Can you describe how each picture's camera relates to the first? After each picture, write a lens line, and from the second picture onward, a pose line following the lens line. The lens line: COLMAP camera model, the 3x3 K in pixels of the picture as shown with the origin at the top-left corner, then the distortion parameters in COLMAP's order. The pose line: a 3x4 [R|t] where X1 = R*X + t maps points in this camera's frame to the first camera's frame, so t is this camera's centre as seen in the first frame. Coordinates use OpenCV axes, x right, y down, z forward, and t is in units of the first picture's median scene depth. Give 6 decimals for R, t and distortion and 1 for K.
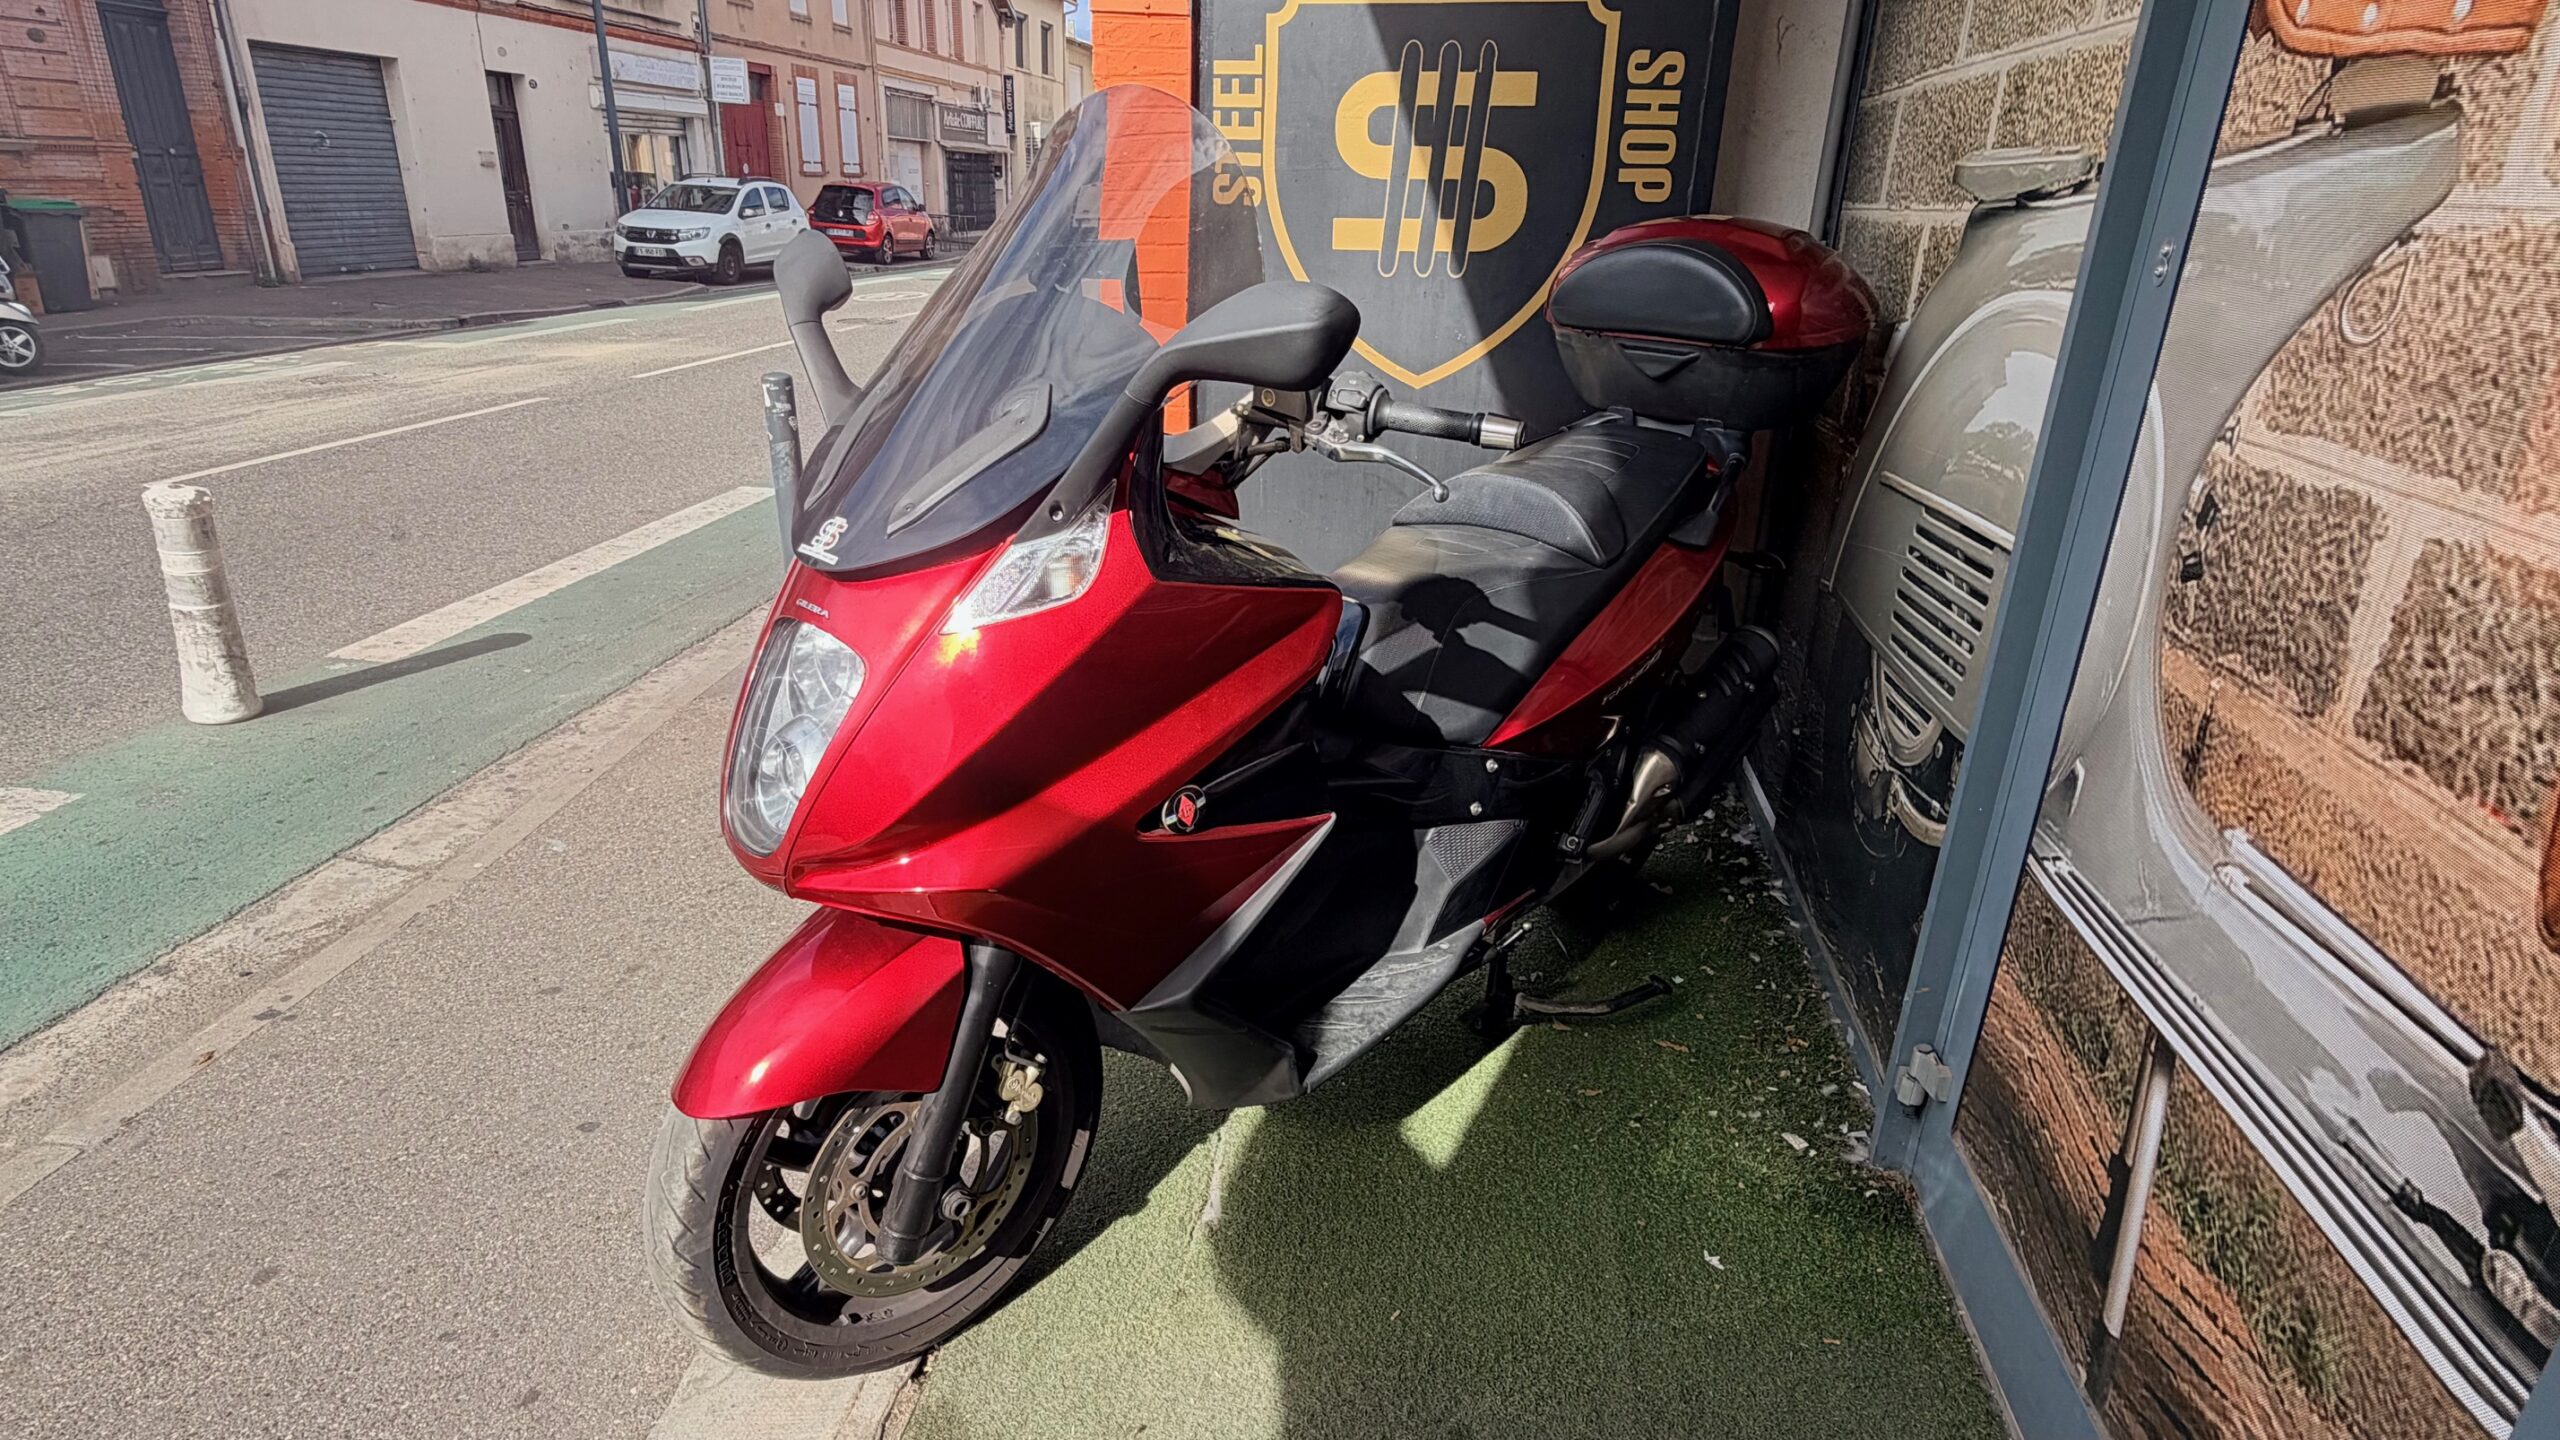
lens RADIAL K [[1360.4, 0, 1269.3], [0, 1360.4, 724.4], [0, 0, 1]] dist [0.004834, -0.003789]
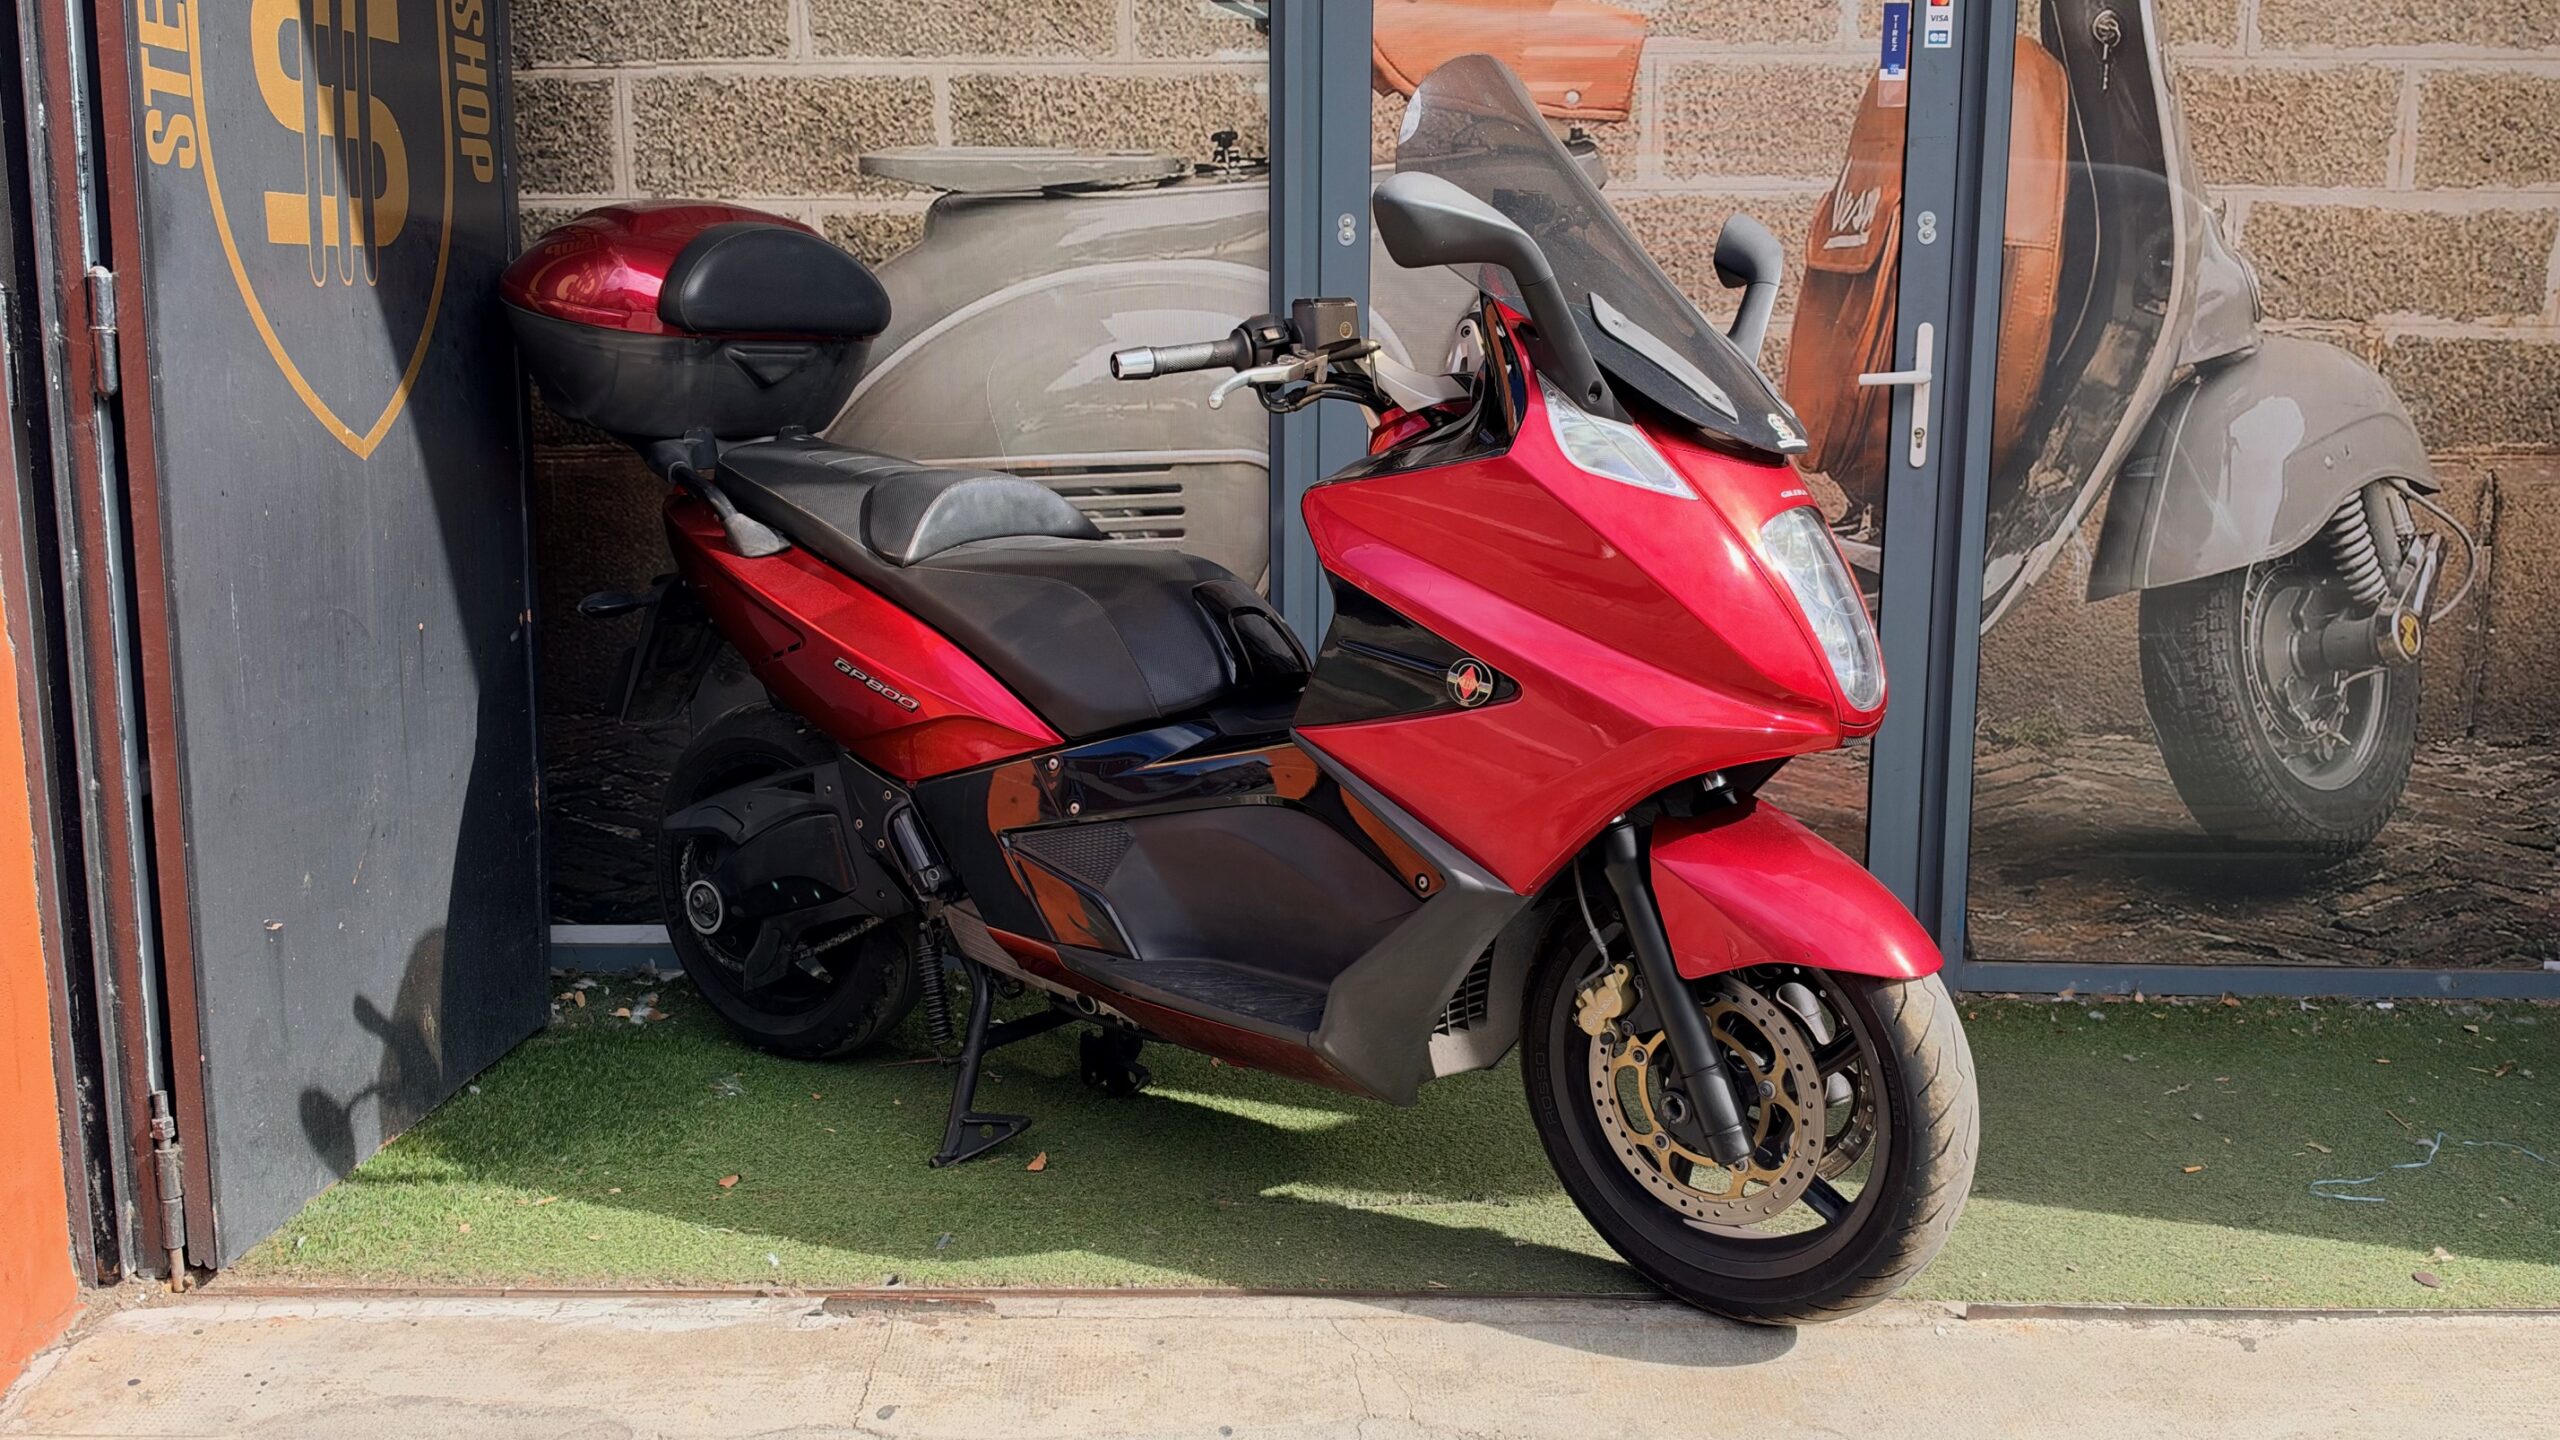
lens RADIAL K [[2248.8, 0, 1283.8], [0, 2248.8, 739.4], [0, 0, 1]] dist [0.210214, -0.554360]
pose [[-0.116825, -0.200394, 0.972725, -2.257209], [0.361329, 0.903734, 0.229577, -0.509136], [-0.925091, 0.378294, -0.033171, 1.608078]]
